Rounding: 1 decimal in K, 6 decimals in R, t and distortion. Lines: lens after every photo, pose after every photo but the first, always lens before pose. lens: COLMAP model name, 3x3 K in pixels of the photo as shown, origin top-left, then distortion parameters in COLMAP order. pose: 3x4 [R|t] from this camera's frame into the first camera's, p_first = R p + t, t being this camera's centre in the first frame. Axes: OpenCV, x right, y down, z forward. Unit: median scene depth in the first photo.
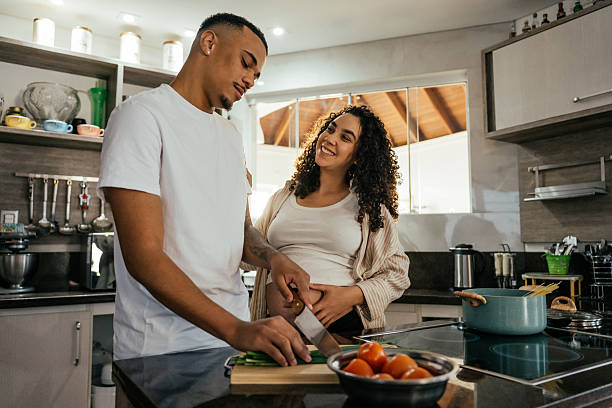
lens RADIAL K [[476.7, 0, 313.6], [0, 476.7, 213.6], [0, 0, 1]] dist [-0.029915, 0.017926]
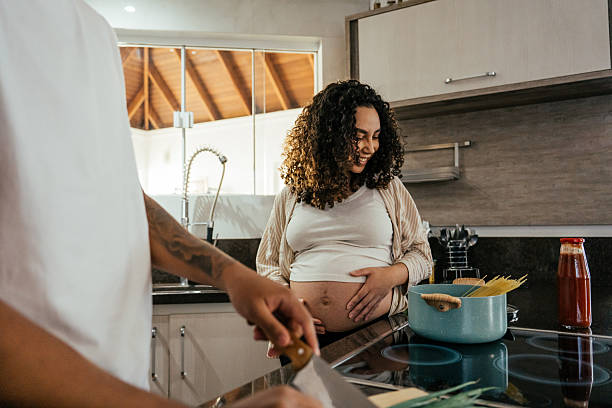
lens RADIAL K [[476.7, 0, 302.7], [0, 476.7, 206.9], [0, 0, 1]] dist [-0.029915, 0.017926]
pose [[0.900527, 0.016853, 0.434474, -0.120079], [-0.028050, 0.999419, 0.019372, 0.006937], [-0.433895, -0.029632, 0.900476, 0.217668]]
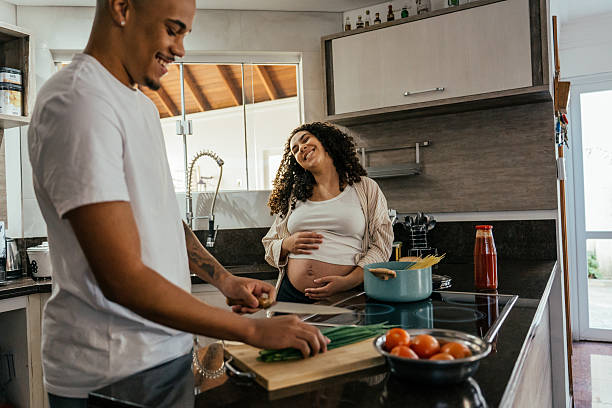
lens RADIAL K [[476.7, 0, 303.4], [0, 476.7, 210.6], [0, 0, 1]] dist [-0.029915, 0.017926]
pose [[0.891937, -0.027379, 0.451330, -0.189355], [-0.001286, 0.998007, 0.063084, -0.023567], [-0.452158, -0.056847, 0.890124, 0.045874]]
